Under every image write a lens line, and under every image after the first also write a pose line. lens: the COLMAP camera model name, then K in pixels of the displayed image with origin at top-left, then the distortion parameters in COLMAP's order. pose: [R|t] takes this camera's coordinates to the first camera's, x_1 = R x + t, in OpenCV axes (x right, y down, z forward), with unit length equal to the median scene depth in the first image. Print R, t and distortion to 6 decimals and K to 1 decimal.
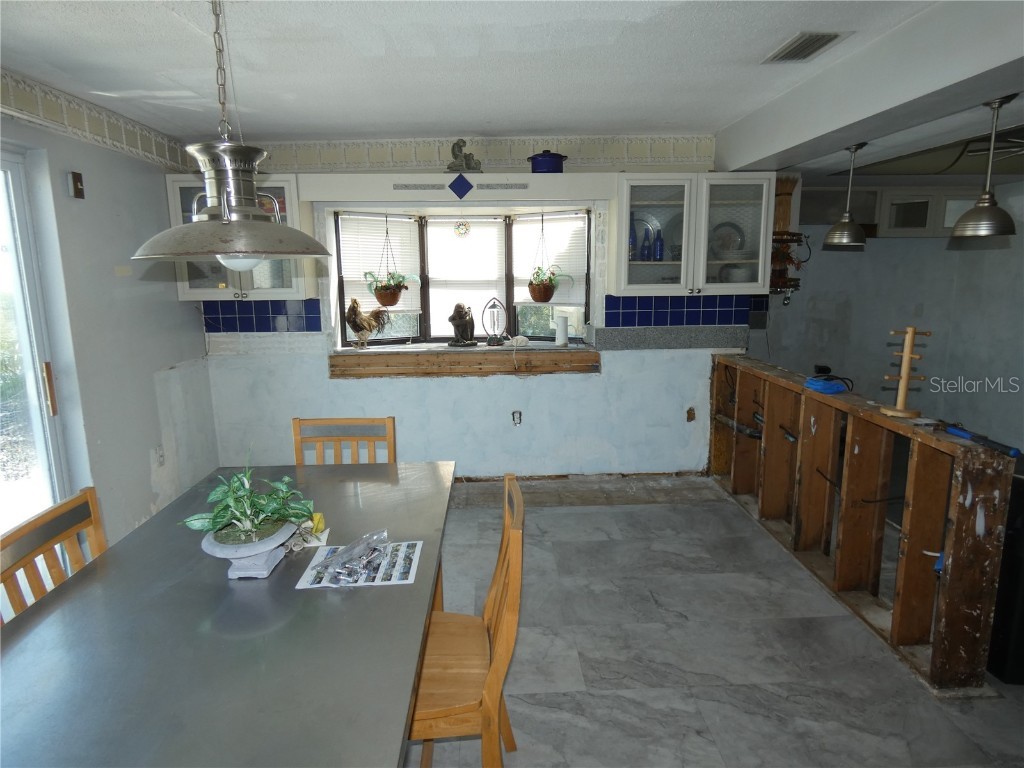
lens RADIAL K [[617.2, 0, 519.6], [0, 617.2, 385.2], [0, 0, 1]] dist [-0.003190, -0.003053]
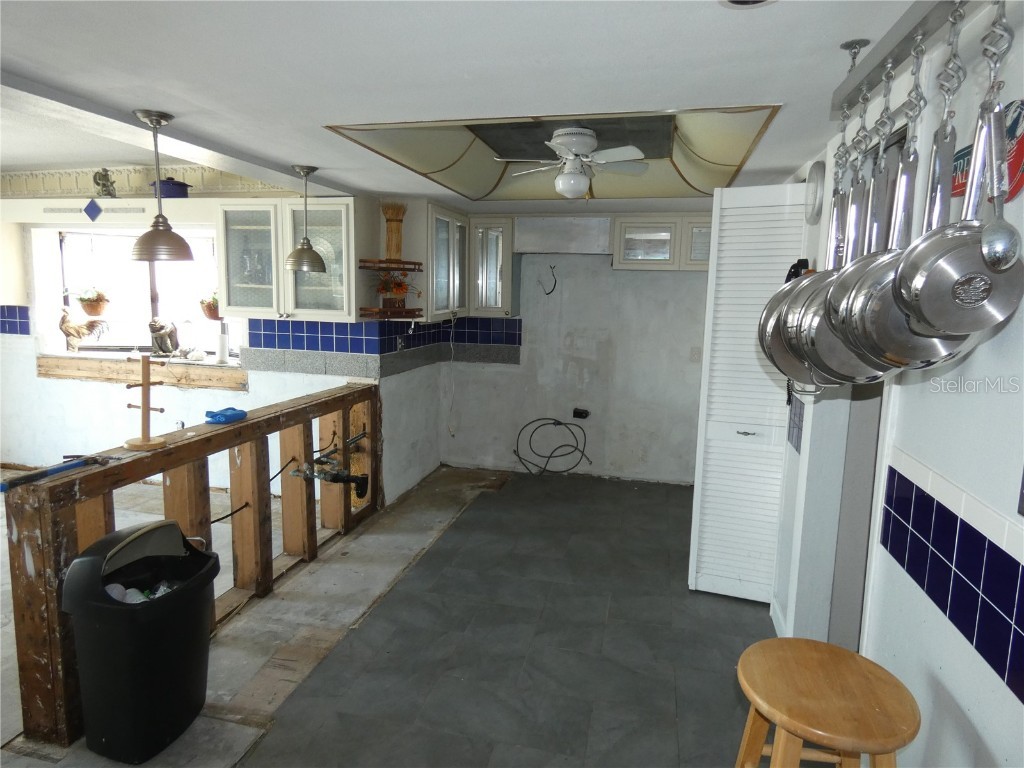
lens RADIAL K [[617.2, 0, 517.7], [0, 617.2, 376.6], [0, 0, 1]] dist [-0.003190, -0.003053]
pose [[0.964045, 0.075795, -0.254701, 0.865862], [-0.089677, 0.995028, -0.043323, -0.043259], [0.250151, 0.064606, 0.966049, 0.134729]]
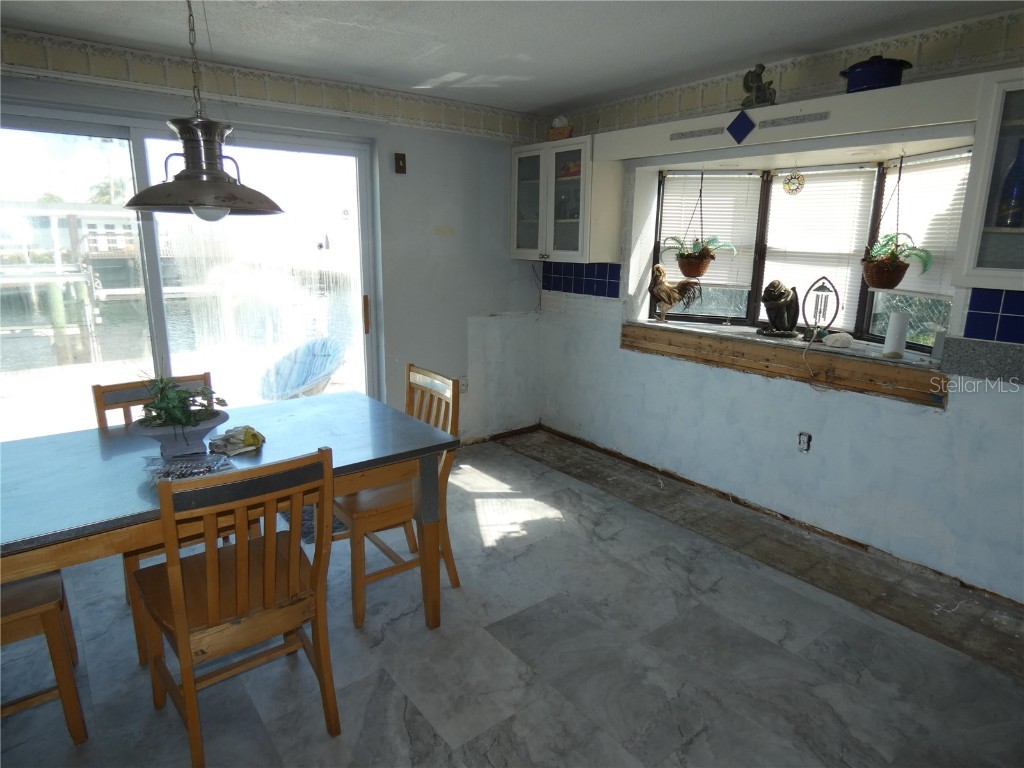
lens RADIAL K [[617.2, 0, 511.9], [0, 617.2, 382.5], [0, 0, 1]] dist [-0.003190, -0.003053]
pose [[0.580793, 0.203924, -0.788095, 0.381995], [-0.173854, 0.976852, 0.124642, -0.050757], [0.795270, 0.064622, 0.602802, 0.298038]]
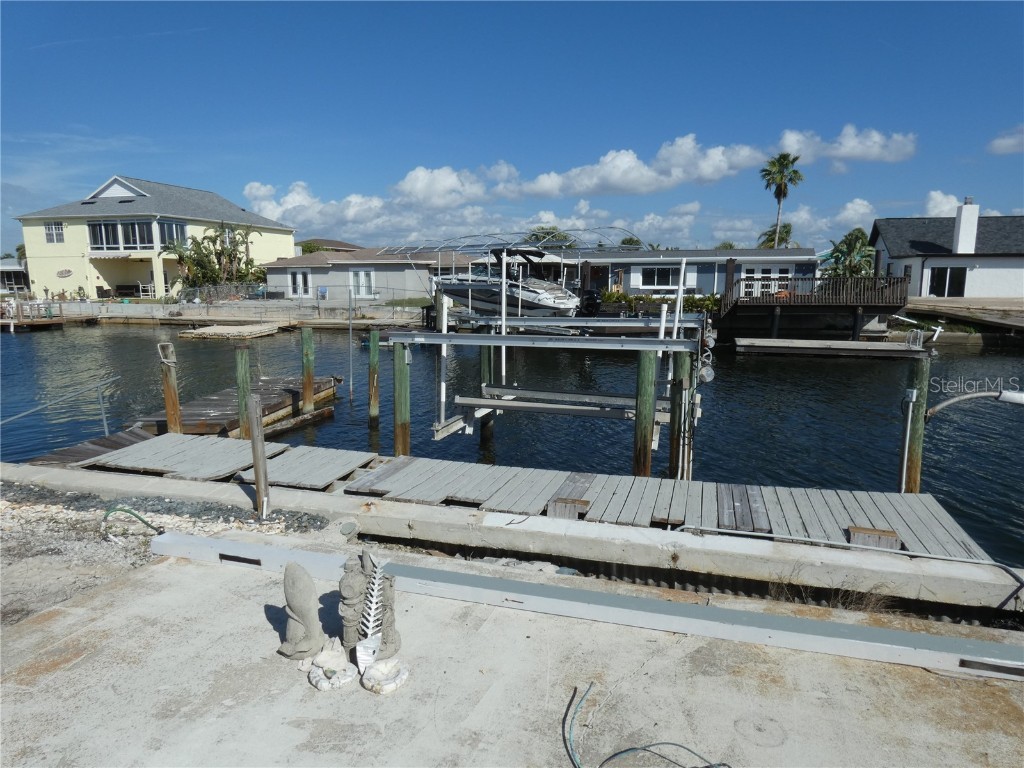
lens RADIAL K [[617.2, 0, 507.1], [0, 617.2, 376.7], [0, 0, 1]] dist [-0.003190, -0.003053]
pose [[-0.336473, 0.160948, -0.927837, -1.390683], [-0.173517, 0.957819, 0.229073, -0.074073], [0.925569, 0.238072, -0.294353, 0.495524]]
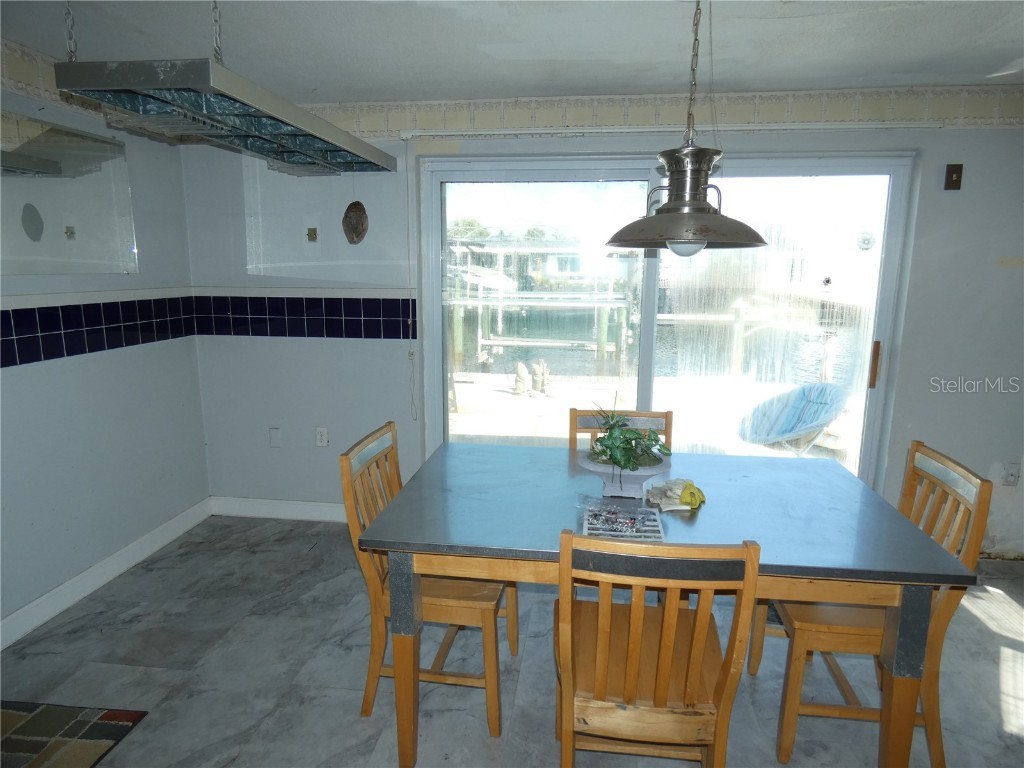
lens RADIAL K [[617.2, 0, 515.8], [0, 617.2, 378.3], [0, 0, 1]] dist [-0.003190, -0.003053]
pose [[-0.168886, 0.187619, -0.967614, 0.309091], [-0.190960, 0.956886, 0.218869, -0.062726], [0.966960, 0.221740, -0.125777, 0.351728]]
